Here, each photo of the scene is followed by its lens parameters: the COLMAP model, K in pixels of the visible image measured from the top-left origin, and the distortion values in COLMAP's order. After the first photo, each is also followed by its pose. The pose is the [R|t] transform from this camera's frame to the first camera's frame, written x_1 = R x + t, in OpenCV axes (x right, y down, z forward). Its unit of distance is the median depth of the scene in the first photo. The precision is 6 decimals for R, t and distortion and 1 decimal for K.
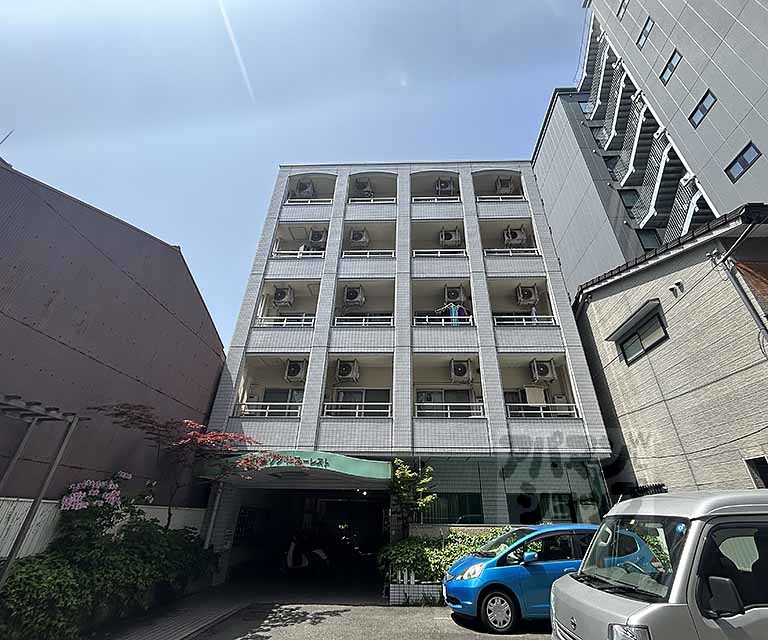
lens RADIAL K [[350.3, 0, 397.5], [0, 350.3, 312.2], [0, 0, 1]] dist [-0.000536, -0.000693]
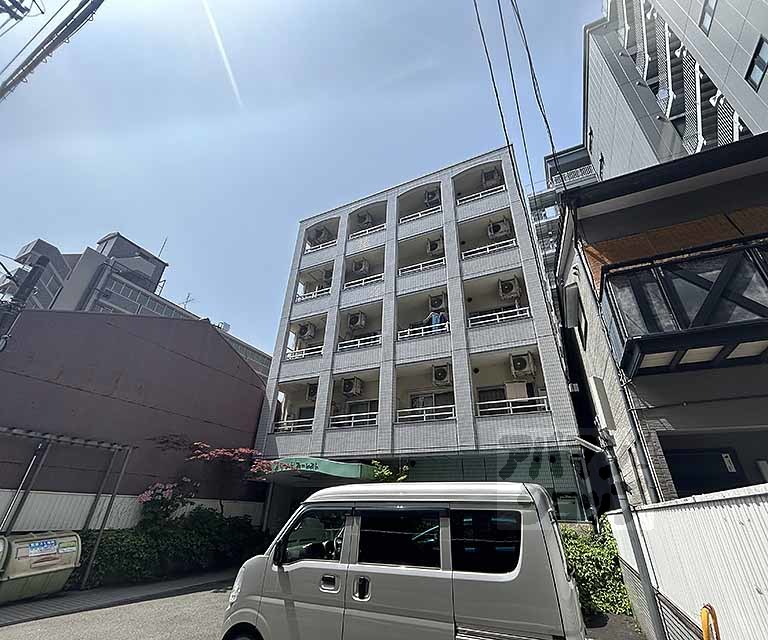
lens RADIAL K [[350.3, 0, 390.6], [0, 350.3, 316.9], [0, 0, 1]] dist [-0.000536, -0.000693]
pose [[0.917039, -0.185895, -0.352821, 0.449712], [0.190001, 0.981508, -0.023294, -0.013038], [0.350626, -0.045675, 0.935401, -0.046610]]
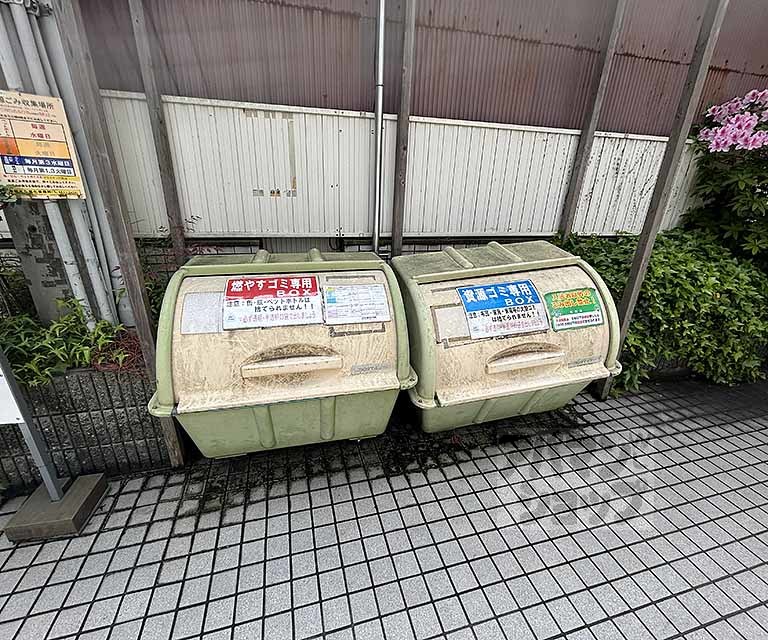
lens RADIAL K [[350.3, 0, 383.6], [0, 350.3, 321.1], [0, 0, 1]] dist [-0.000536, -0.000693]
pose [[0.308167, 0.347235, -0.885698, -0.312283], [0.456099, 0.763107, 0.457867, 0.167693], [0.834870, -0.545065, 0.076791, 0.248053]]
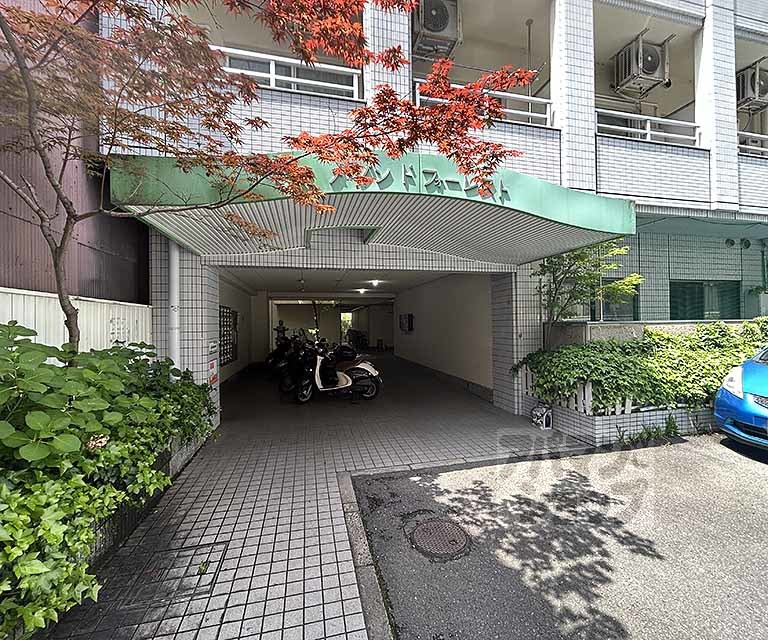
lens RADIAL K [[350.3, 0, 386.8], [0, 350.3, 320.4], [0, 0, 1]] dist [-0.000536, -0.000693]
pose [[0.966470, -0.022579, 0.255786, -0.329627], [-0.107935, 0.868130, 0.484458, 0.291216], [-0.232994, -0.495822, 0.836585, 0.484862]]
